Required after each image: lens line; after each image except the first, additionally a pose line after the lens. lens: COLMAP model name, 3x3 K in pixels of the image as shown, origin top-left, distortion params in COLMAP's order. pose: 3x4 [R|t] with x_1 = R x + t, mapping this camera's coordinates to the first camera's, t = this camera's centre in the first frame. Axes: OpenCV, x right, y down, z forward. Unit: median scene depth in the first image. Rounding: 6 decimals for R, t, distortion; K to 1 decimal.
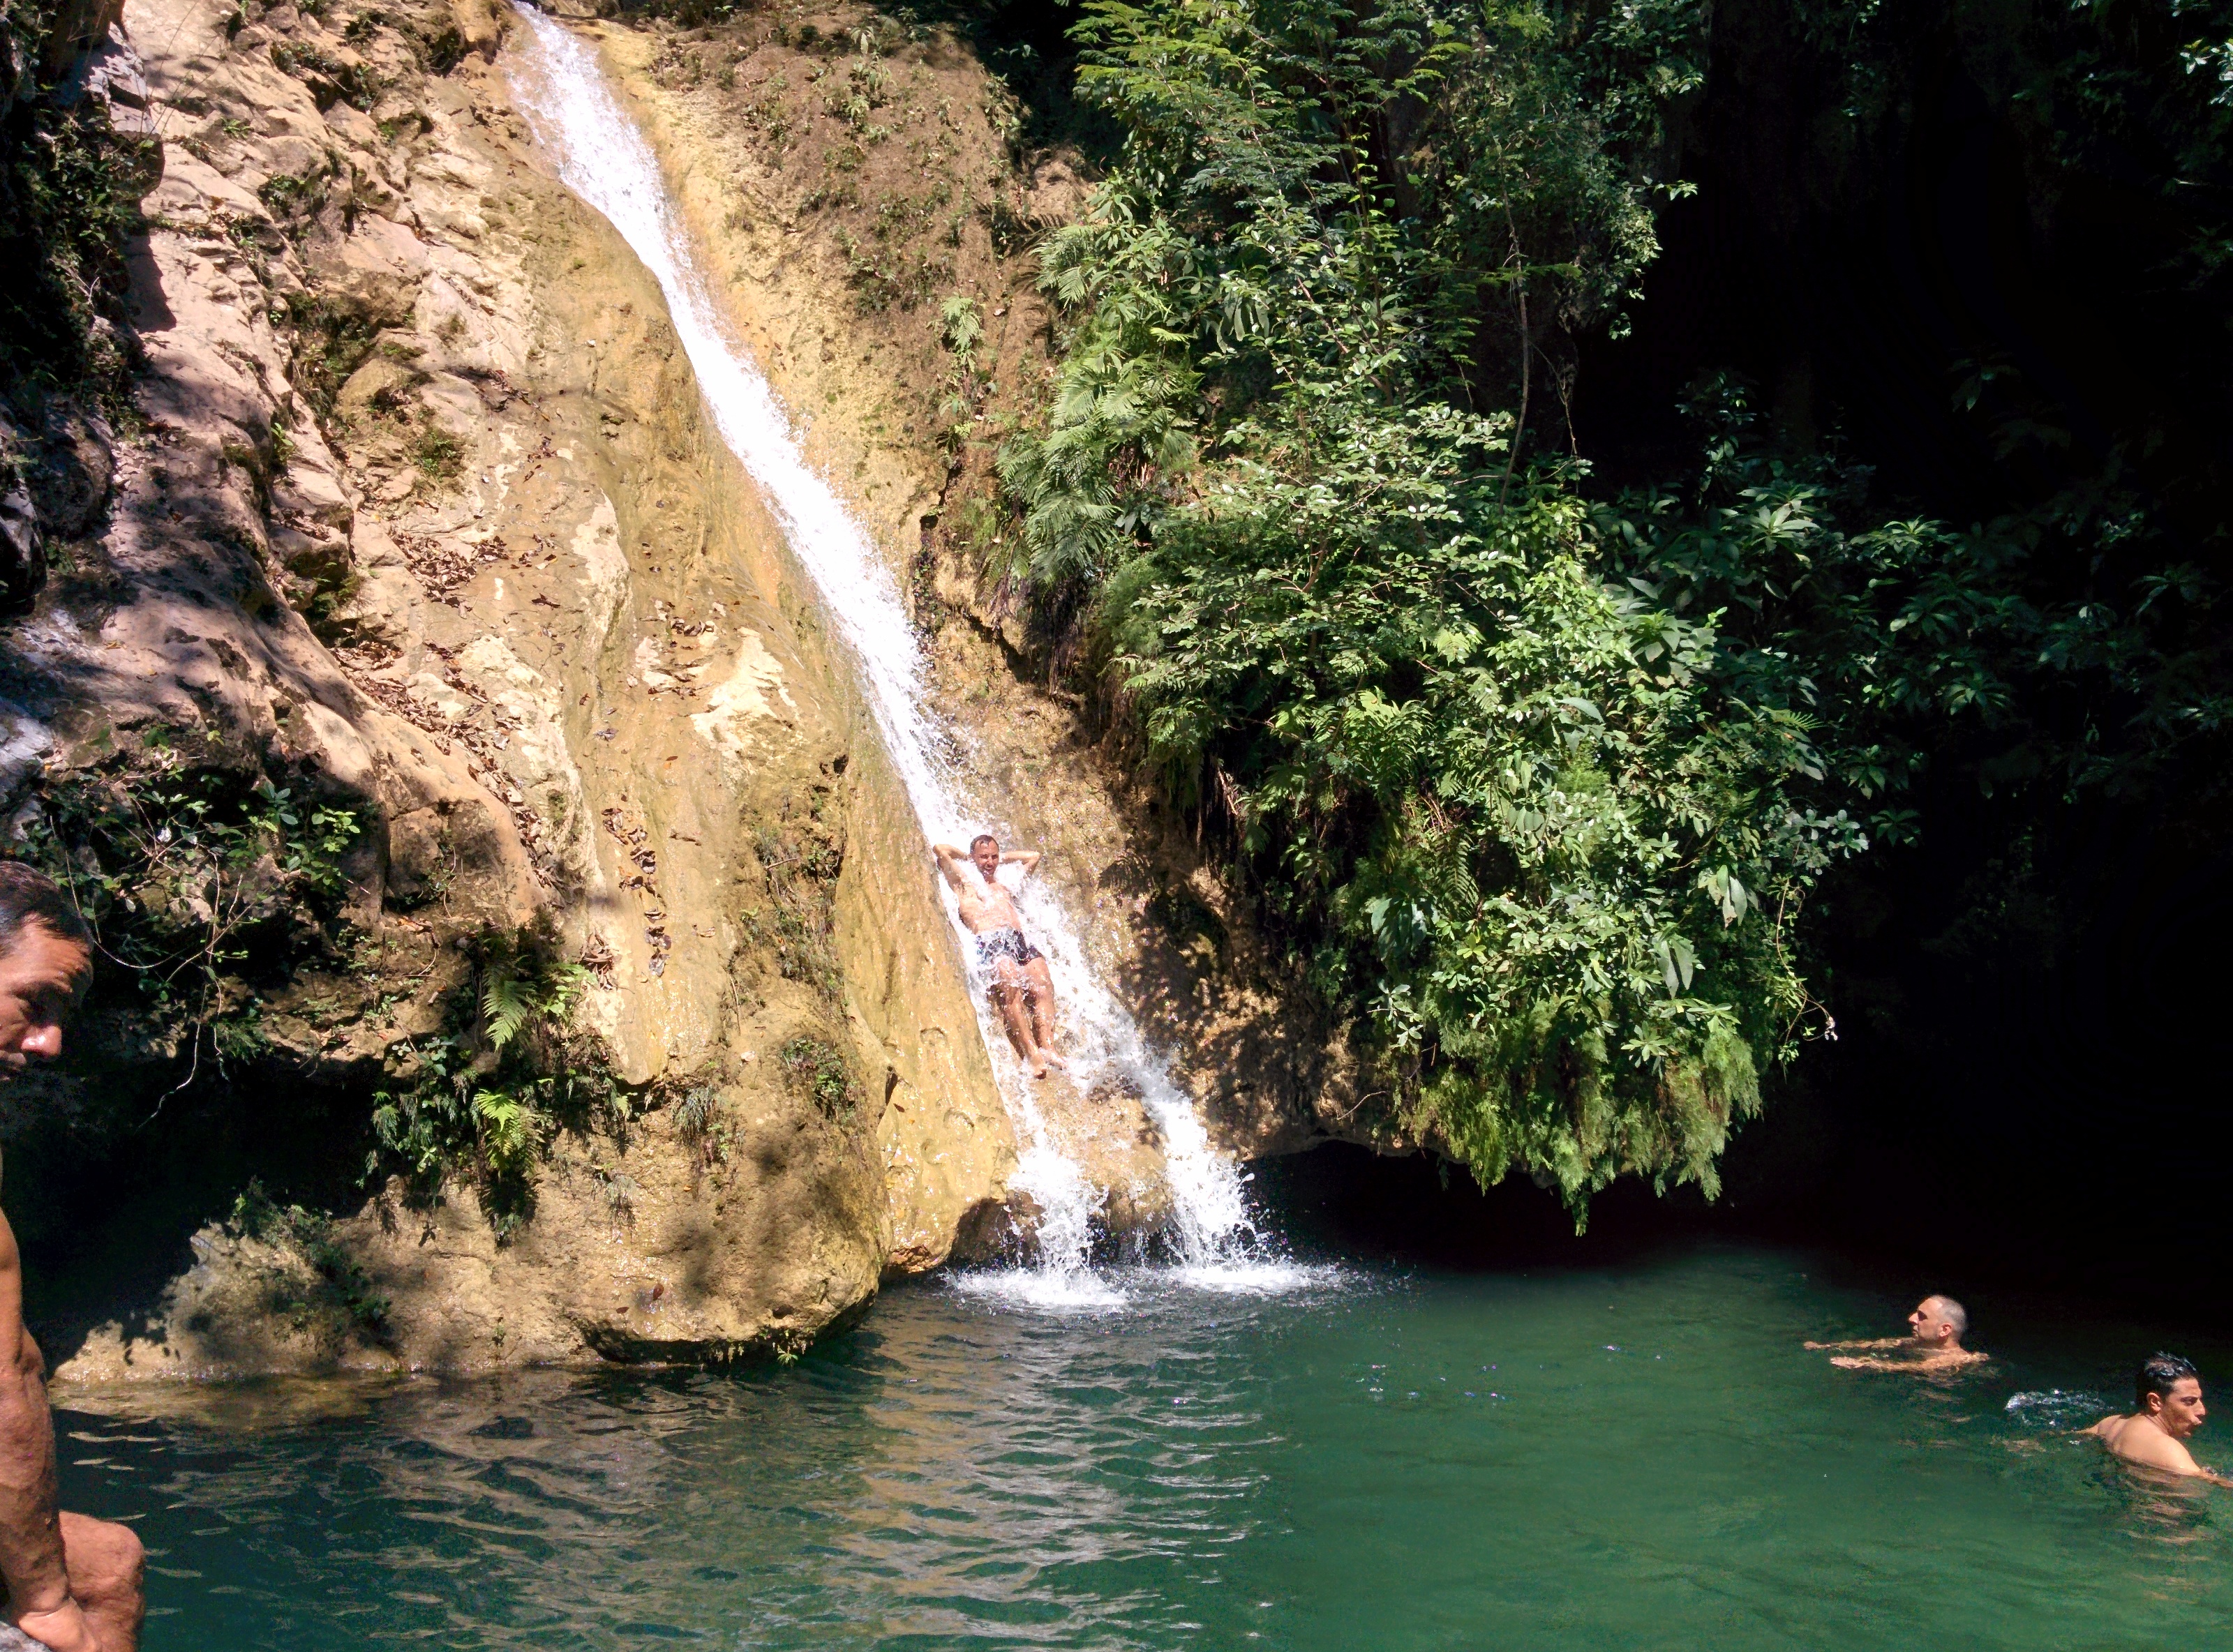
lens RADIAL K [[1963.6, 0, 1111.7], [0, 1963.6, 857.7], [0, 0, 1]] dist [0.077222, -0.097372]
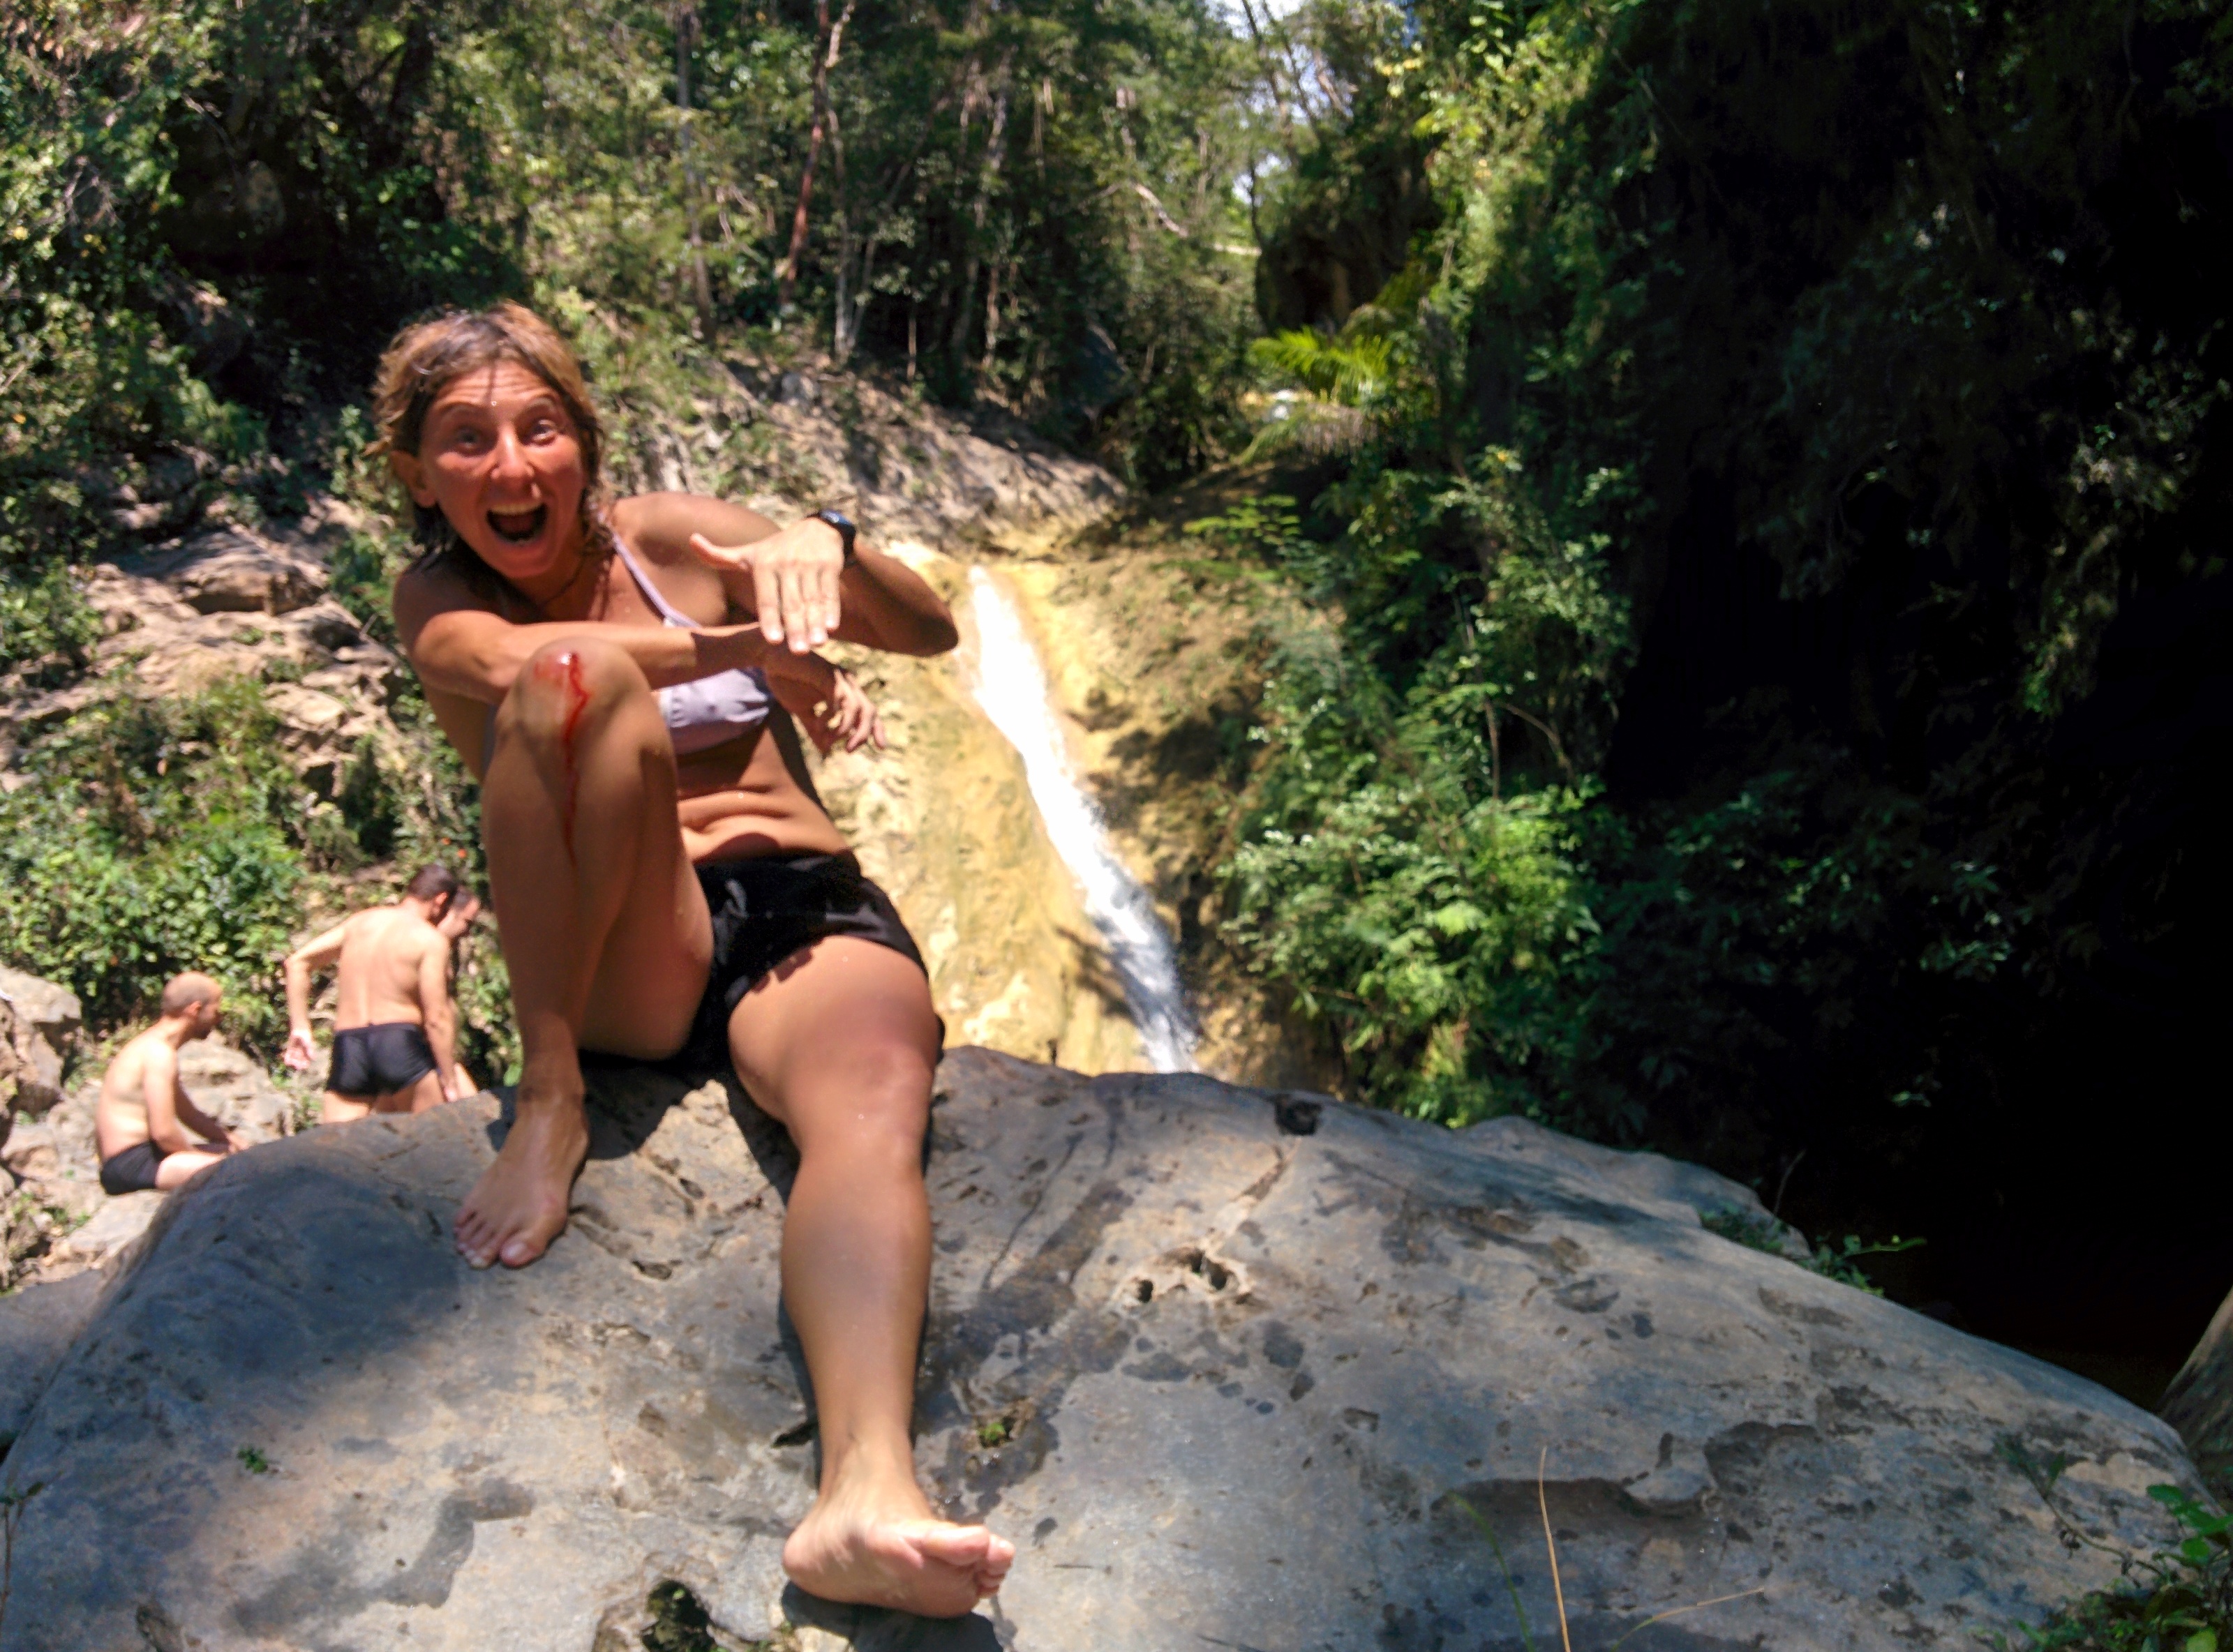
lens RADIAL K [[1984.1, 0, 1132.4], [0, 1984.1, 851.4], [0, 0, 1]] dist [0.066672, -0.114105]
pose [[0.934594, -0.130111, -0.331066, 0.463655], [0.078587, 0.983231, -0.164565, 0.071481], [0.346926, 0.127784, 0.929147, -0.548179]]
